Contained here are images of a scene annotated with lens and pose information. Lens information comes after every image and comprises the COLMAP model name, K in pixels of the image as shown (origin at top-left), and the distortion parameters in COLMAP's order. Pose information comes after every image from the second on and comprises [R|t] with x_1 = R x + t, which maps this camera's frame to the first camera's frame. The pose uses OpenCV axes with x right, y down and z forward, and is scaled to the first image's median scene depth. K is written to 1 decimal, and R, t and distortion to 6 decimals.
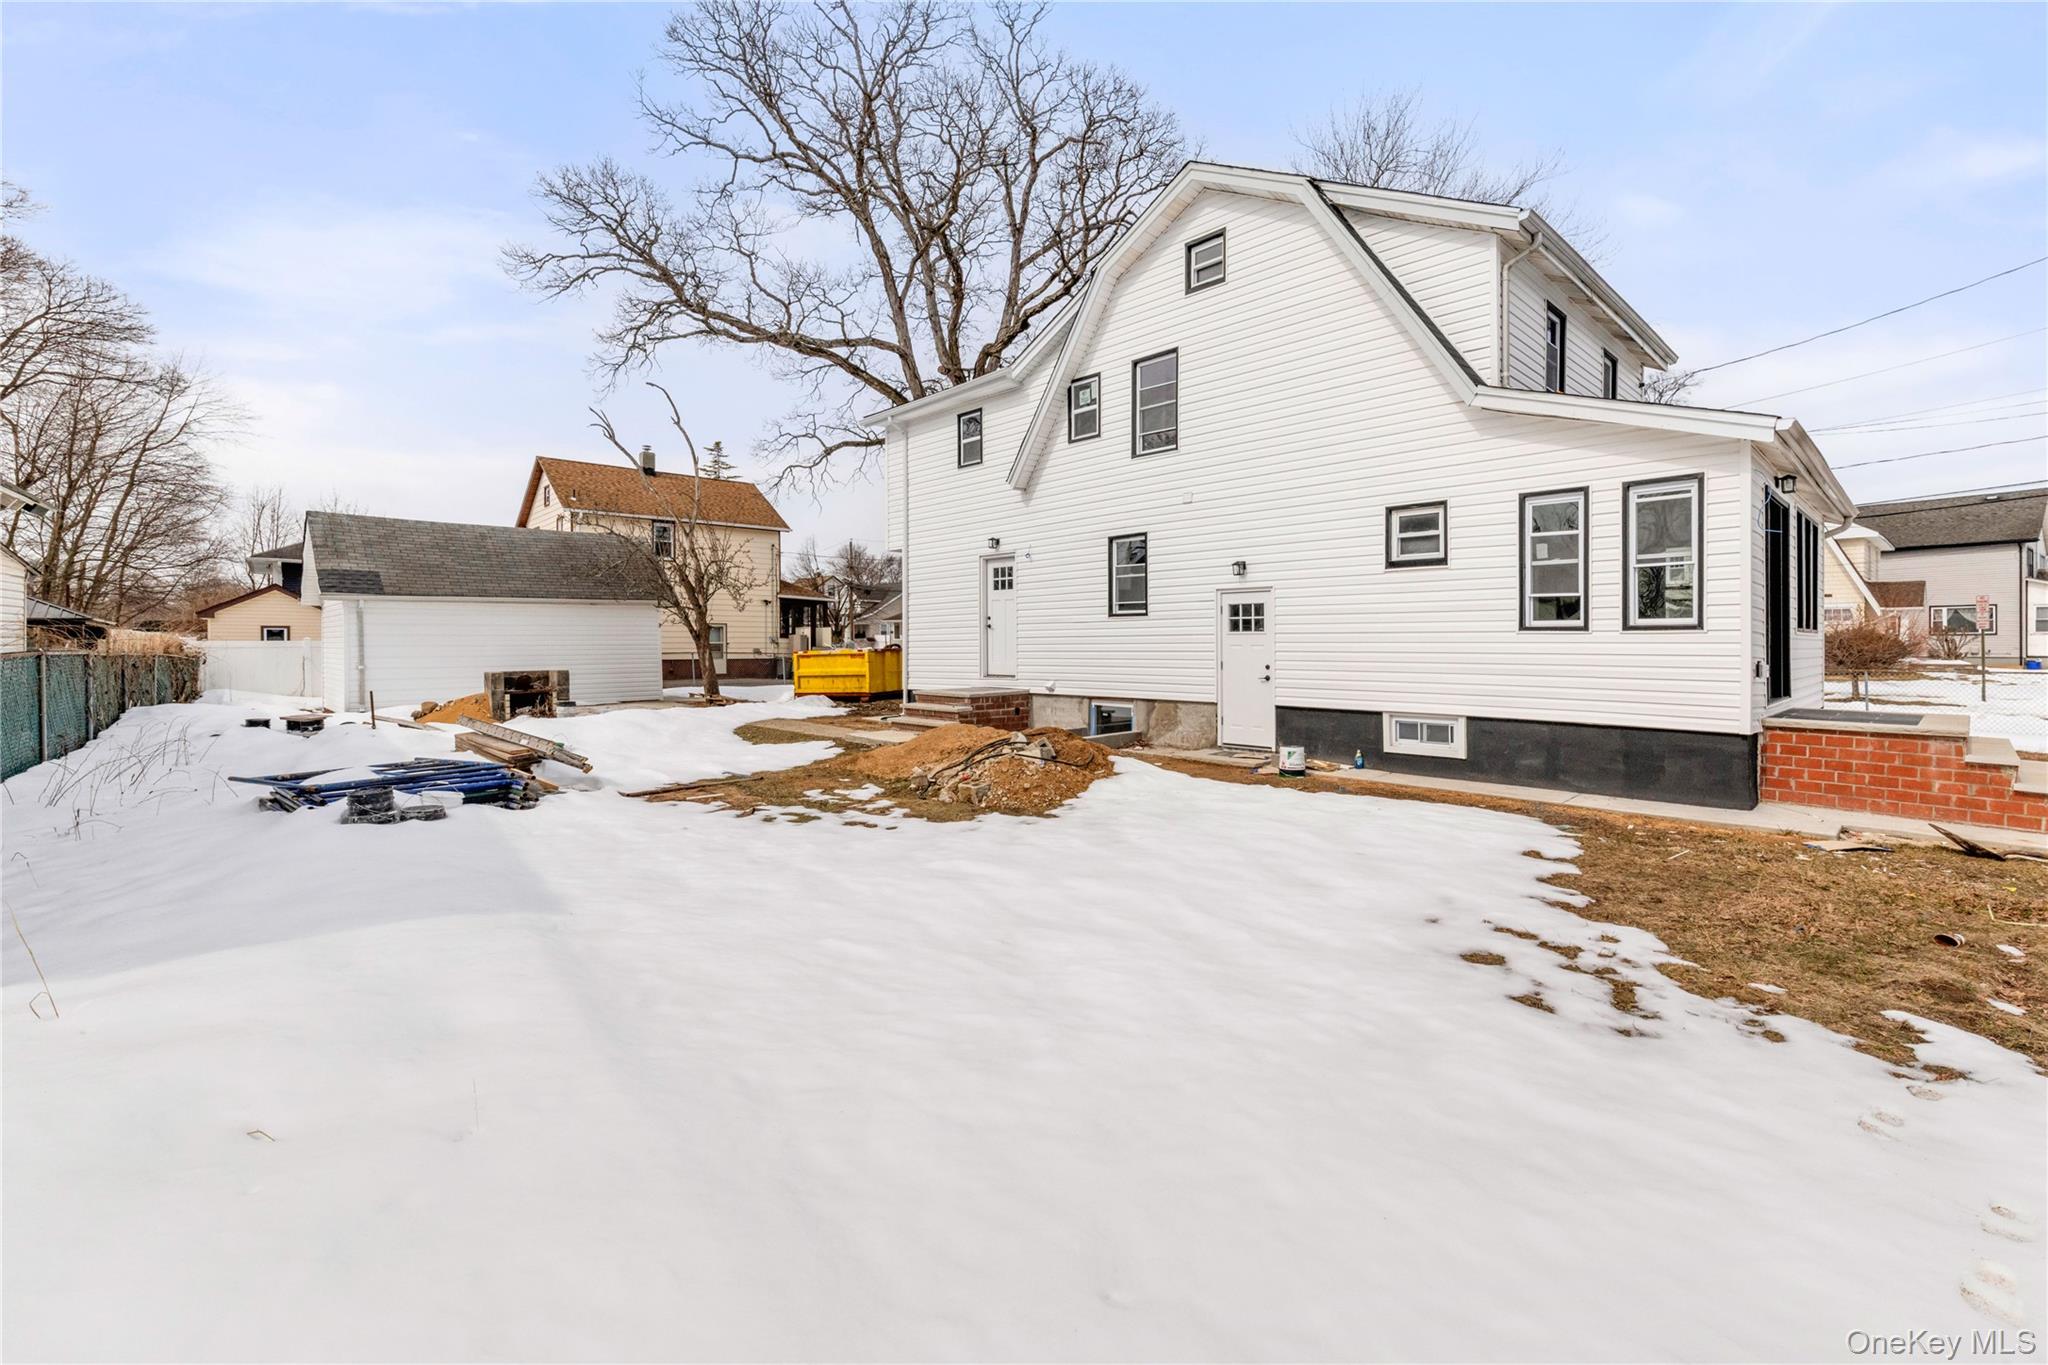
lens RADIAL K [[890.8, 0, 1023.3], [0, 890.8, 645.0], [0, 0, 1]] dist [0.001235, 0.000049]
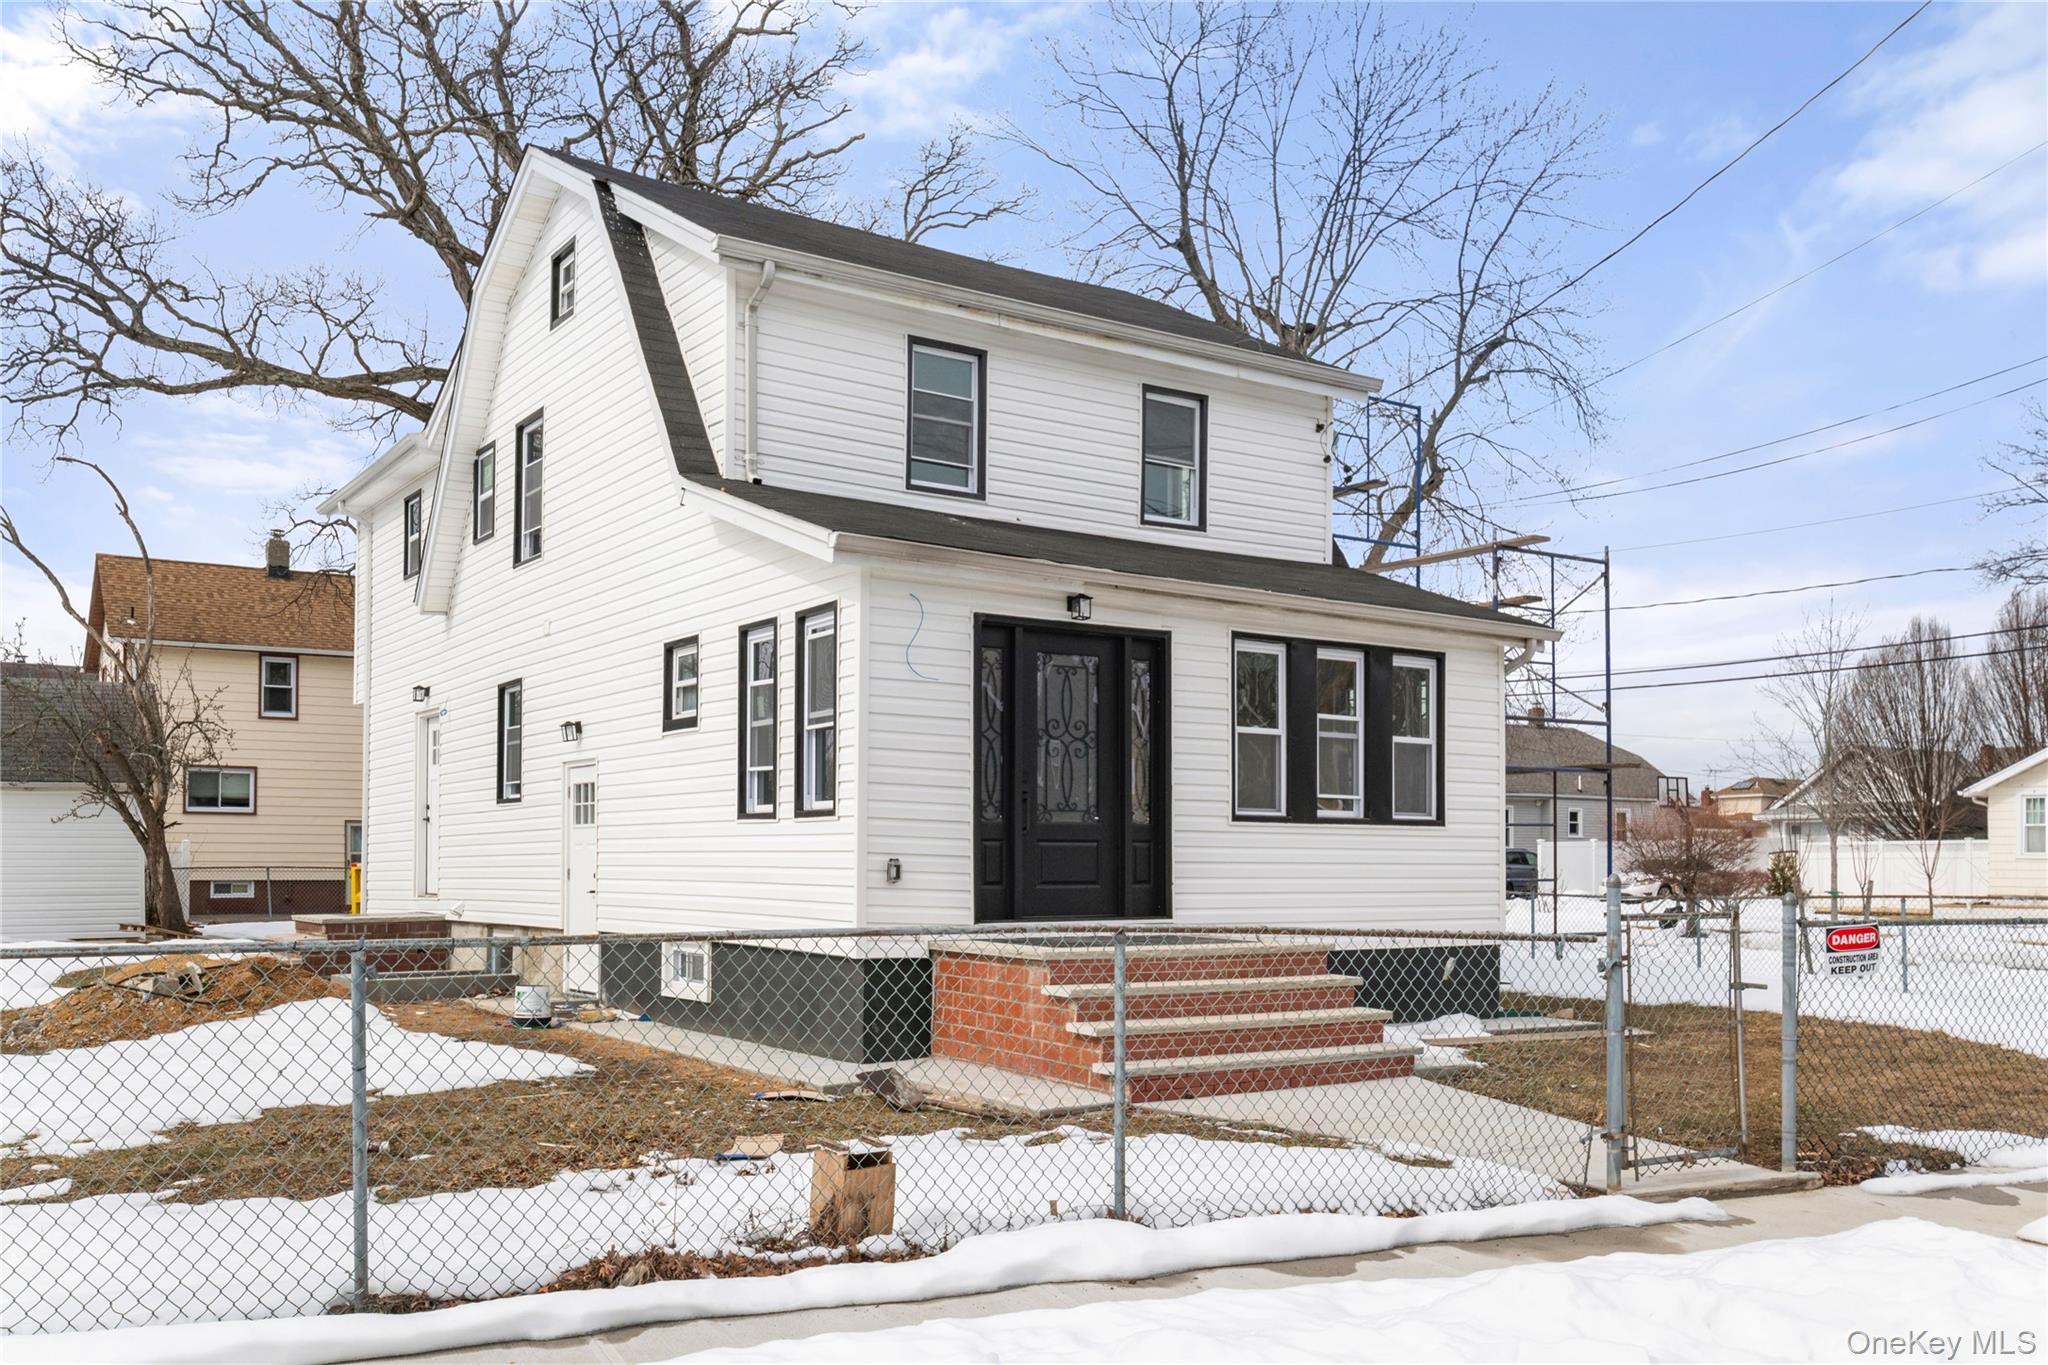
lens RADIAL K [[1769.8, 0, 1025.3], [0, 1769.8, 821.0], [0, 0, 1]] dist [0.006935, 0.002469]
pose [[0.984789, 0.000038, -0.173757, 0.761062], [-0.005116, 0.999573, -0.028780, 0.018421], [0.173681, 0.029231, 0.984368, -0.255886]]
